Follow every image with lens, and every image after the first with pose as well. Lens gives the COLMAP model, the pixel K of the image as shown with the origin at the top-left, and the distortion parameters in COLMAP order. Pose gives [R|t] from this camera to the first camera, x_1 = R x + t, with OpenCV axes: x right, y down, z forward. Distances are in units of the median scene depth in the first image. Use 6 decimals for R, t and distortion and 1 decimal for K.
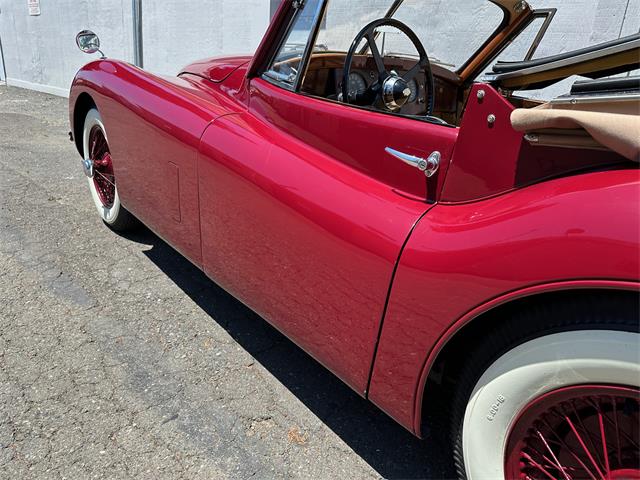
lens RADIAL K [[456.3, 0, 327.5], [0, 456.3, 231.5], [0, 0, 1]] dist [-0.000252, -0.006554]
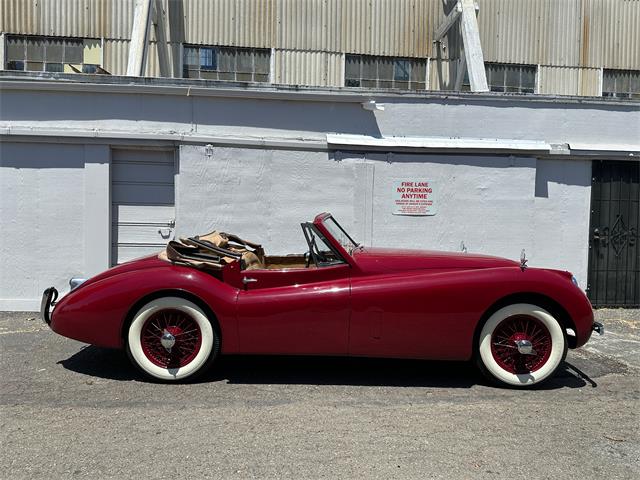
lens RADIAL K [[441.7, 0, 322.2], [0, 441.7, 237.1], [0, 0, 1]] dist [0.062751, -0.072232]
pose [[0.668701, -0.080799, 0.739128, -1.462452], [0.274907, 0.950503, -0.144808, -0.140820], [-0.690843, 0.300025, 0.657815, -0.322733]]
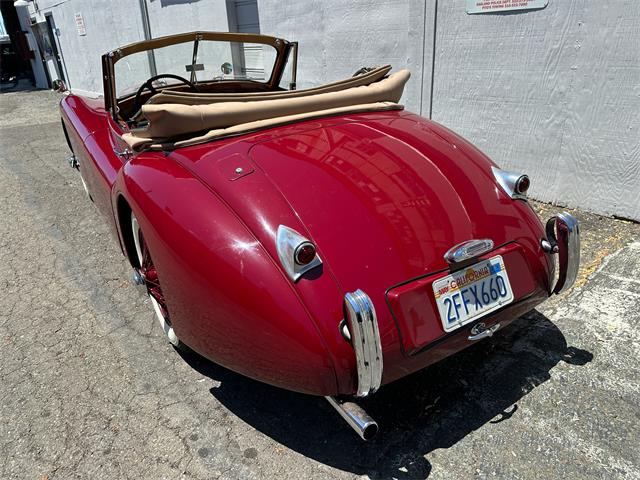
lens RADIAL K [[452.9, 0, 318.5], [0, 452.9, 241.0], [0, 0, 1]] dist [0.009331, -0.017692]
pose [[0.982874, -0.047117, -0.178152, 0.730536], [0.061265, 0.995317, 0.074768, 0.085395], [0.173795, -0.084402, 0.981158, -0.545864]]
